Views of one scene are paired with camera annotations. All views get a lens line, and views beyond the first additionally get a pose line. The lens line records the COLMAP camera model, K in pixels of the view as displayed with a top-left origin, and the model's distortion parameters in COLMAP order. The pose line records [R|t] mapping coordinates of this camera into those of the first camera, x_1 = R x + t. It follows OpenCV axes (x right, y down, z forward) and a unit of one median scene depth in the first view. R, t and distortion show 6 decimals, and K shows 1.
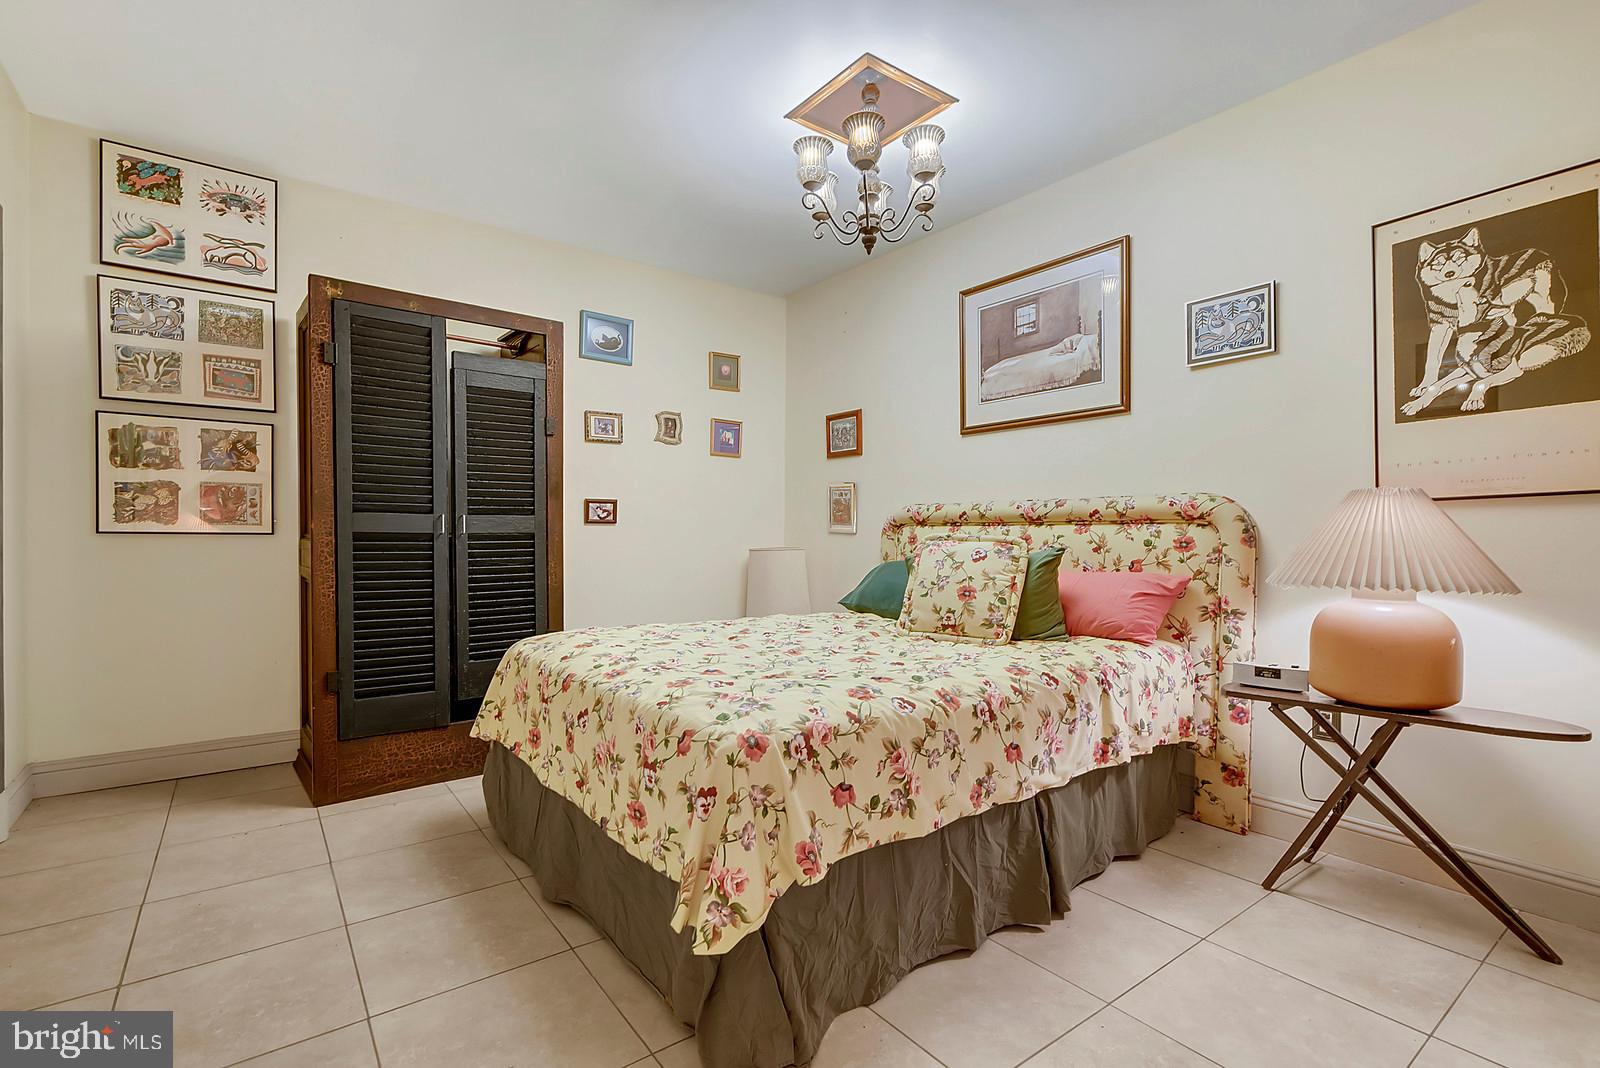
lens RADIAL K [[732.6, 0, 780.6], [0, 732.6, 536.4], [0, 0, 1]] dist [-0.001409, -0.000133]
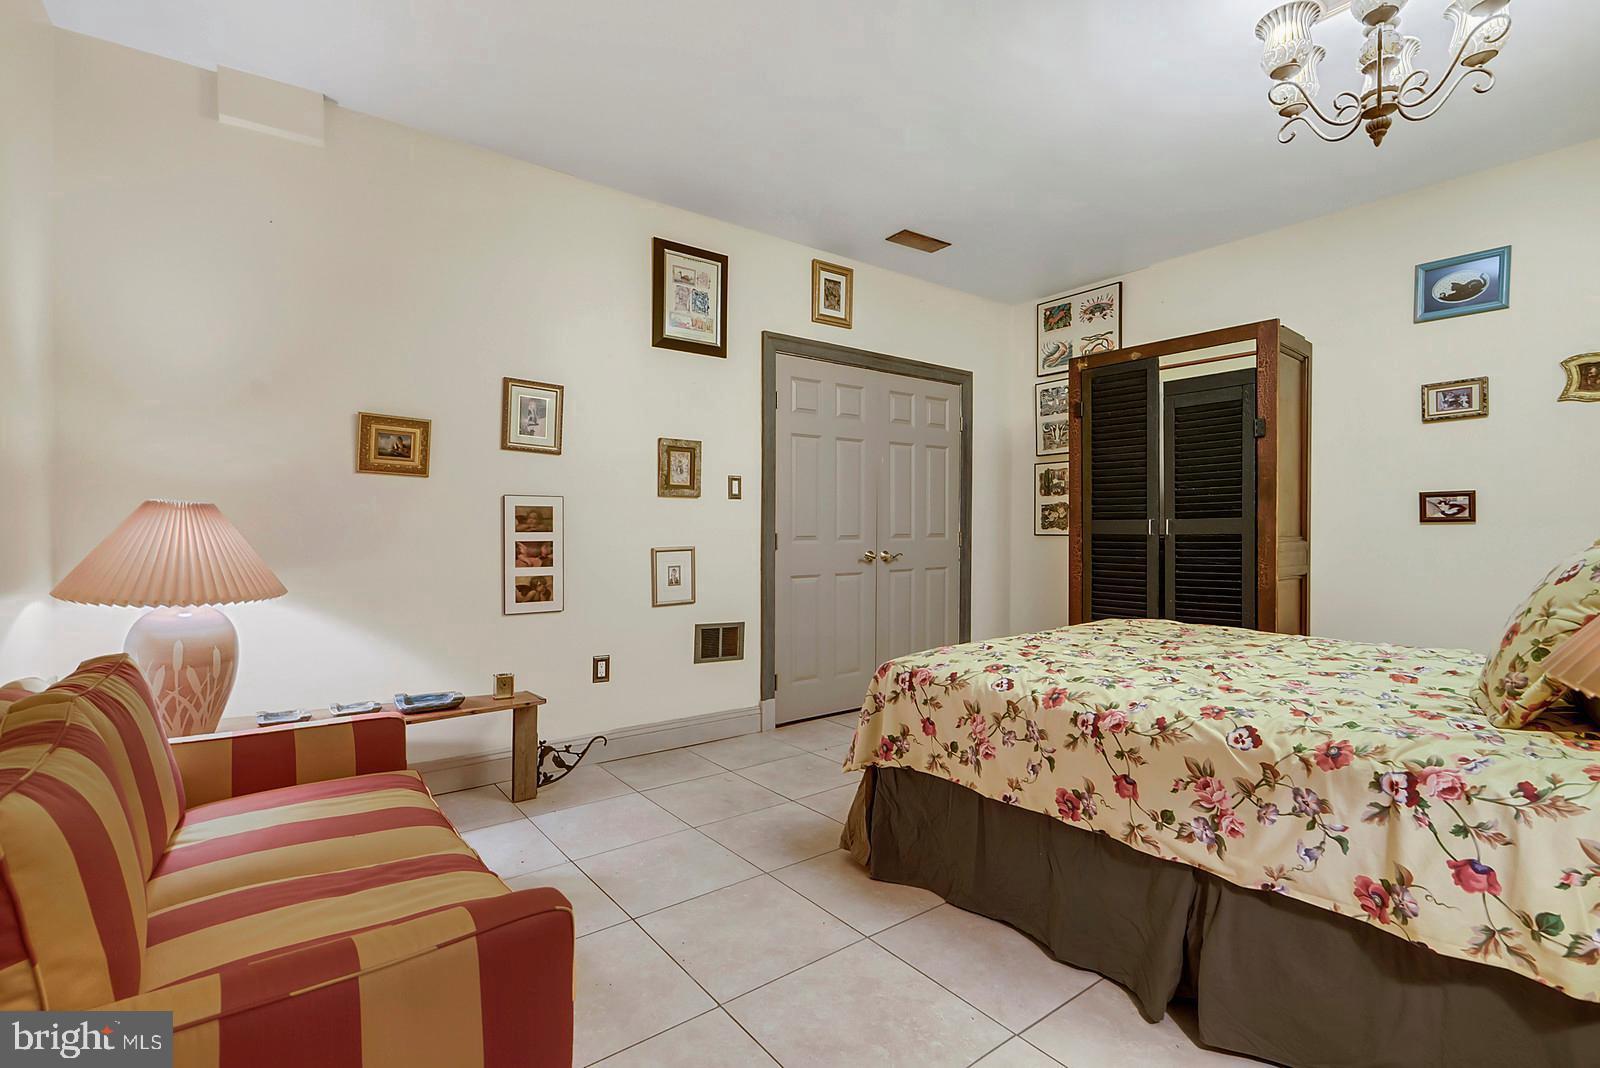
lens RADIAL K [[732.6, 0, 780.6], [0, 732.6, 536.4], [0, 0, 1]] dist [-0.001409, -0.000133]
pose [[0.006717, -0.001094, -0.999977, 0.769763], [-0.003889, 0.999992, -0.001120, 0.002466], [0.999970, 0.003896, 0.006712, 0.385079]]
